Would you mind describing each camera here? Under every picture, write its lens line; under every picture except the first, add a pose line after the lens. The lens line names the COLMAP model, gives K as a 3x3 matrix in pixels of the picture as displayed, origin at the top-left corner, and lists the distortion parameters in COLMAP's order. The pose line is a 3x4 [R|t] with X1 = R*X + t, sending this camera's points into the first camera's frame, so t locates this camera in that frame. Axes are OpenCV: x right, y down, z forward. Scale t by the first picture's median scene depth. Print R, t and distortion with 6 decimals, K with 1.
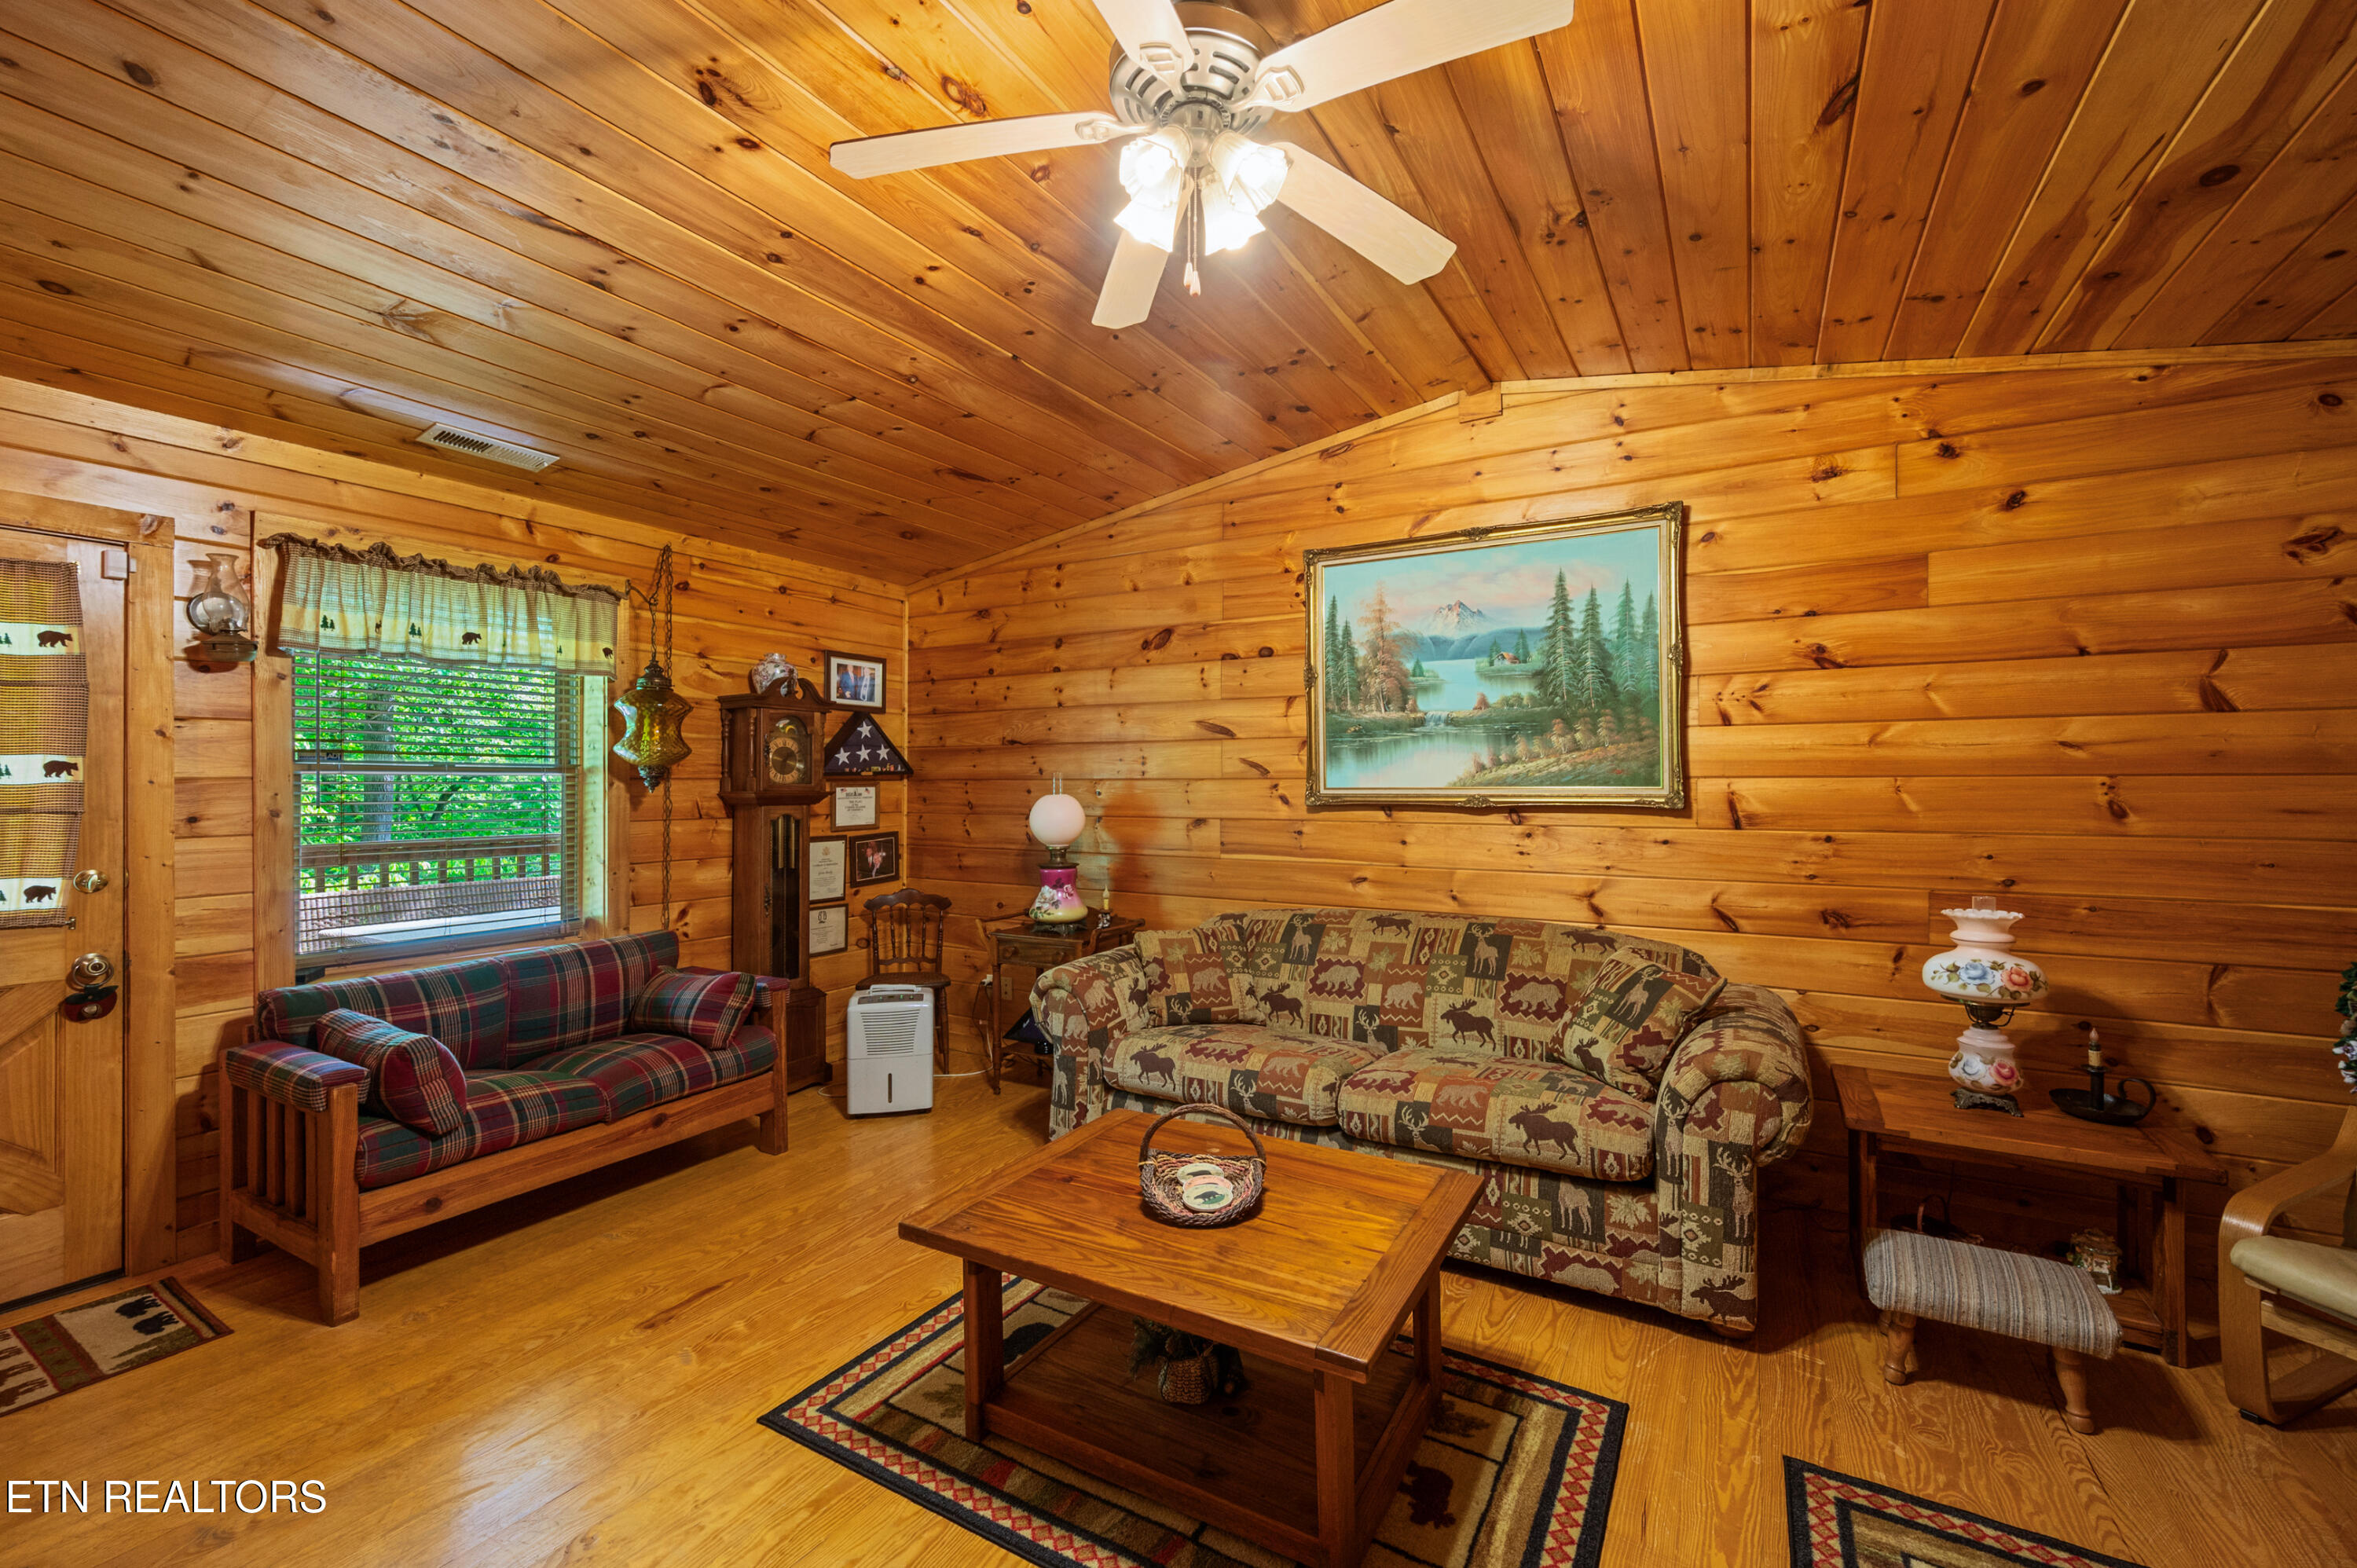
lens RADIAL K [[945.0, 0, 1189.0], [0, 945.0, 774.0], [0, 0, 1]] dist [-0.001362, 0.000101]
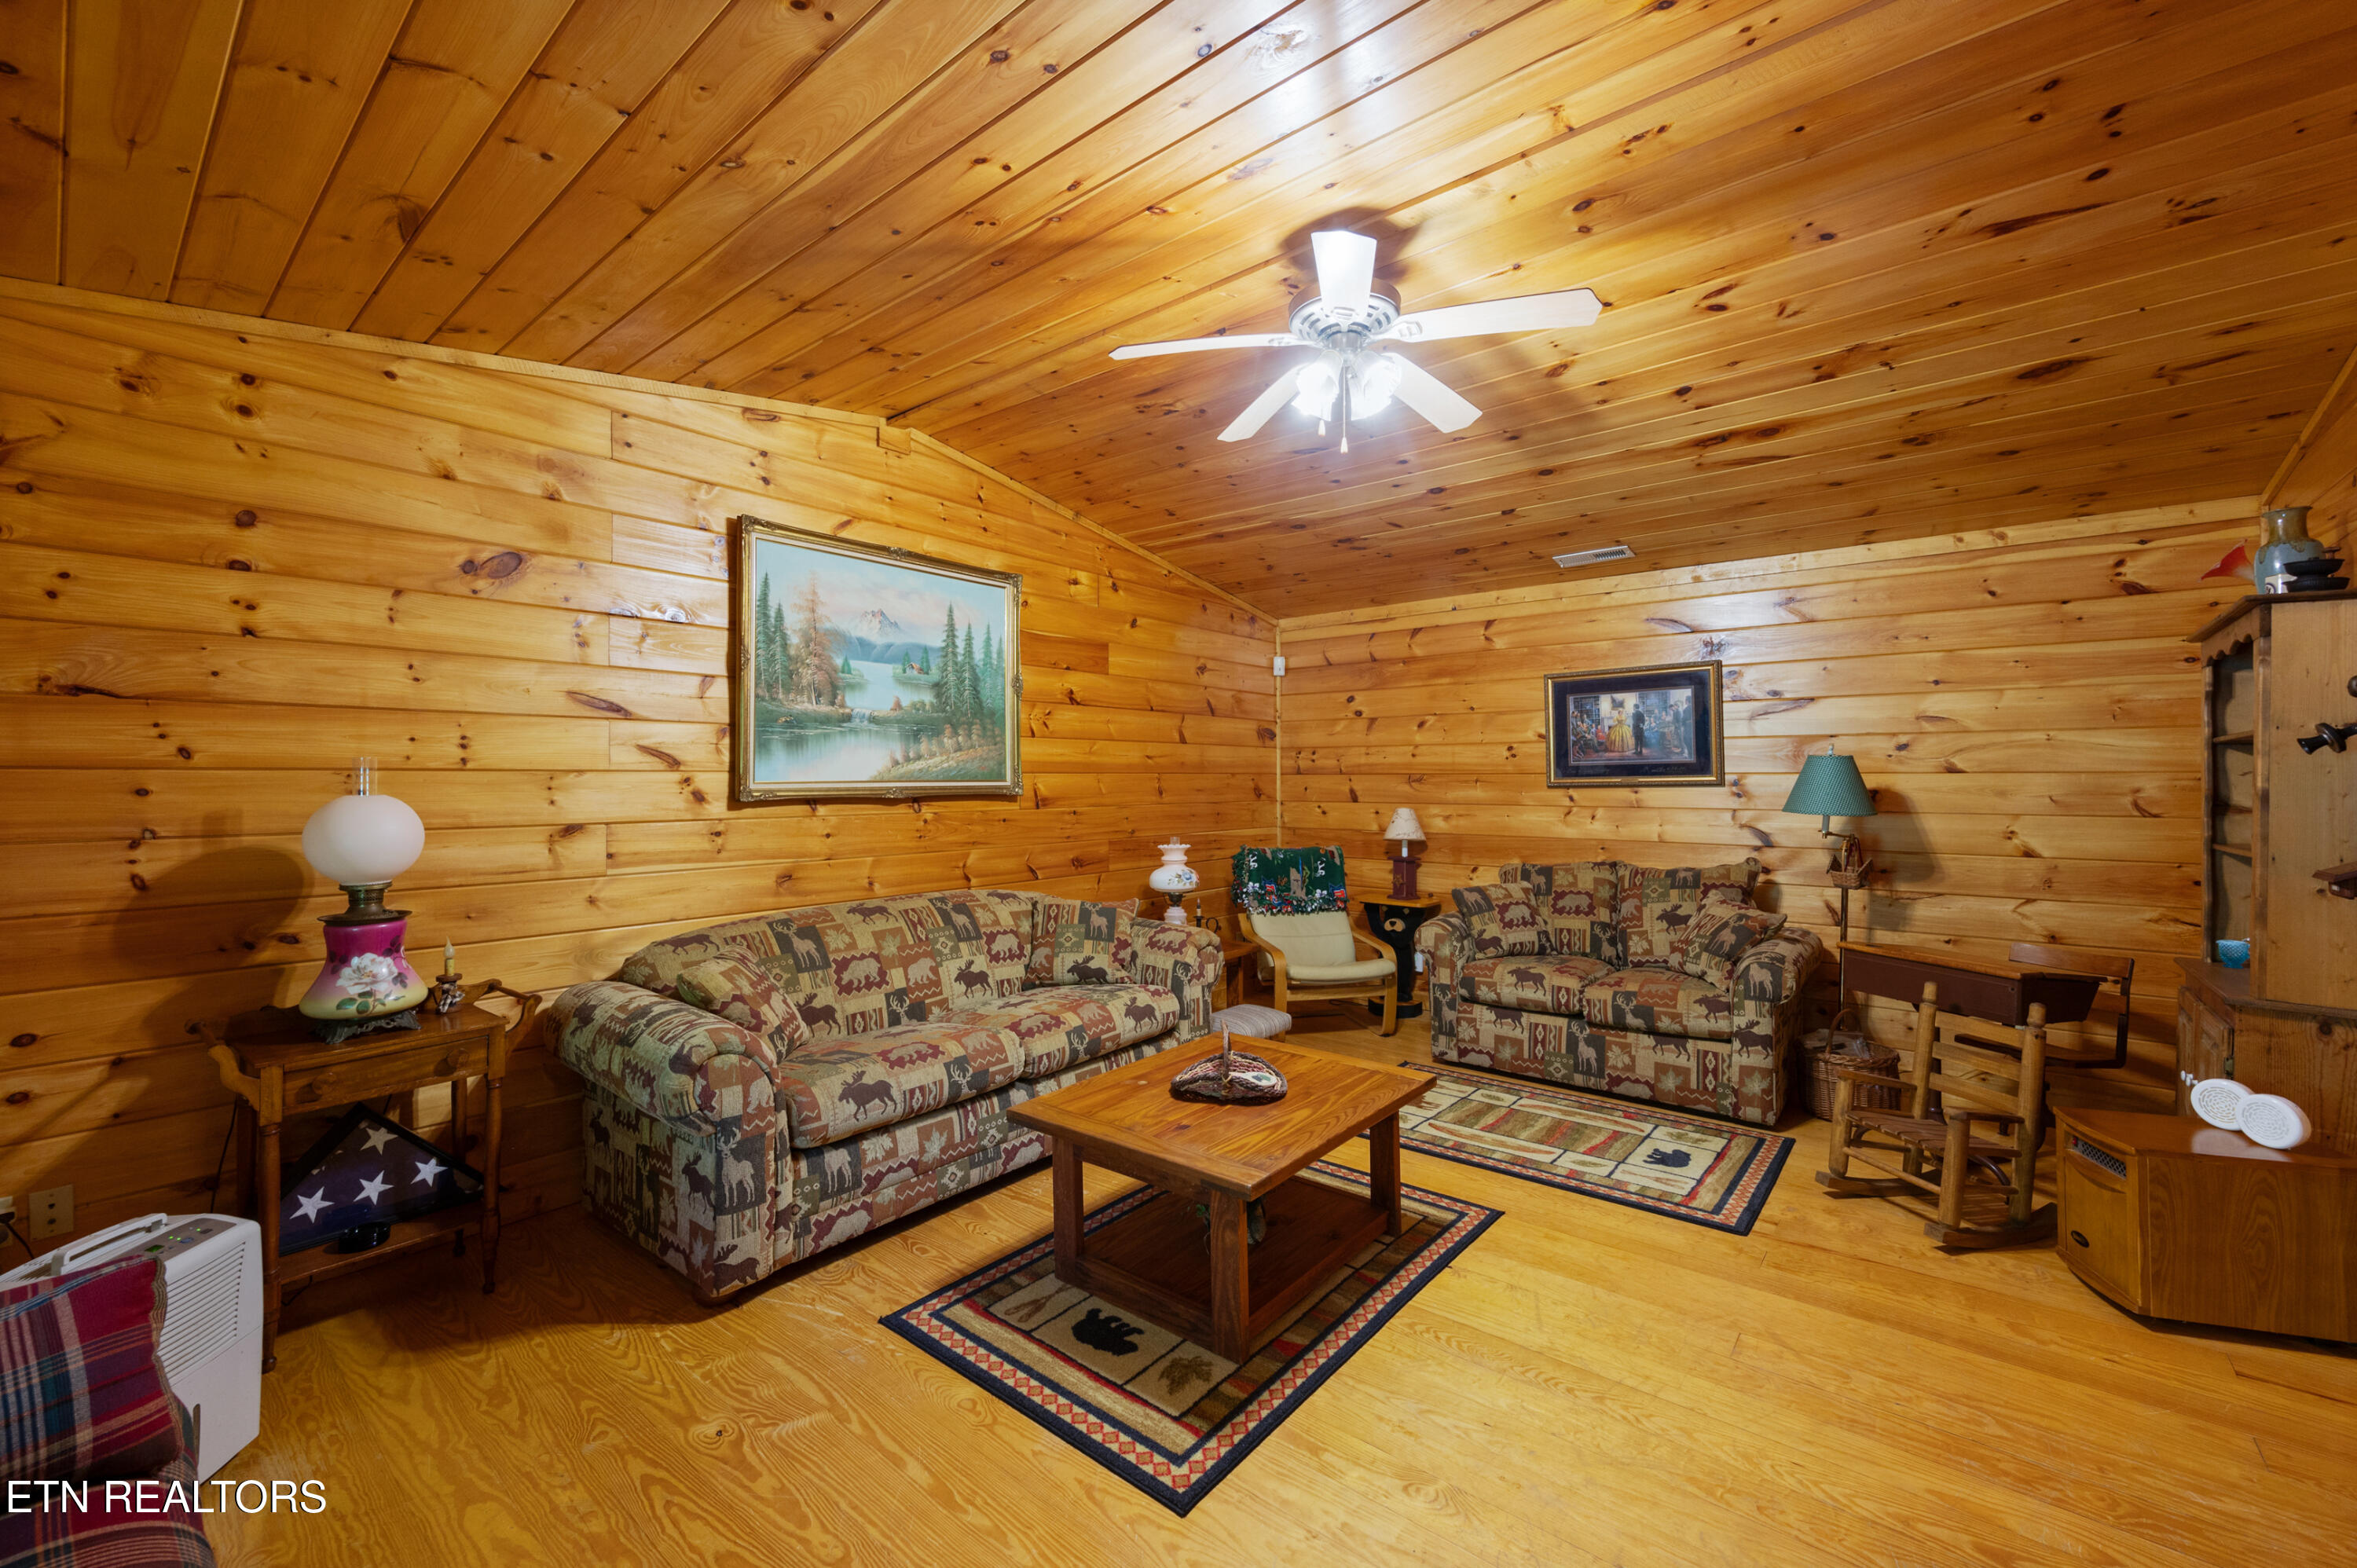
lens RADIAL K [[956.5, 0, 1177.0], [0, 956.5, 750.8], [0, 0, 1]] dist [0.008950, -0.000041]
pose [[0.170853, 0.039263, 0.984514, -0.740431], [0.007850, 0.999120, -0.041207, 0.027834], [-0.985265, 0.014769, 0.170395, 0.480300]]
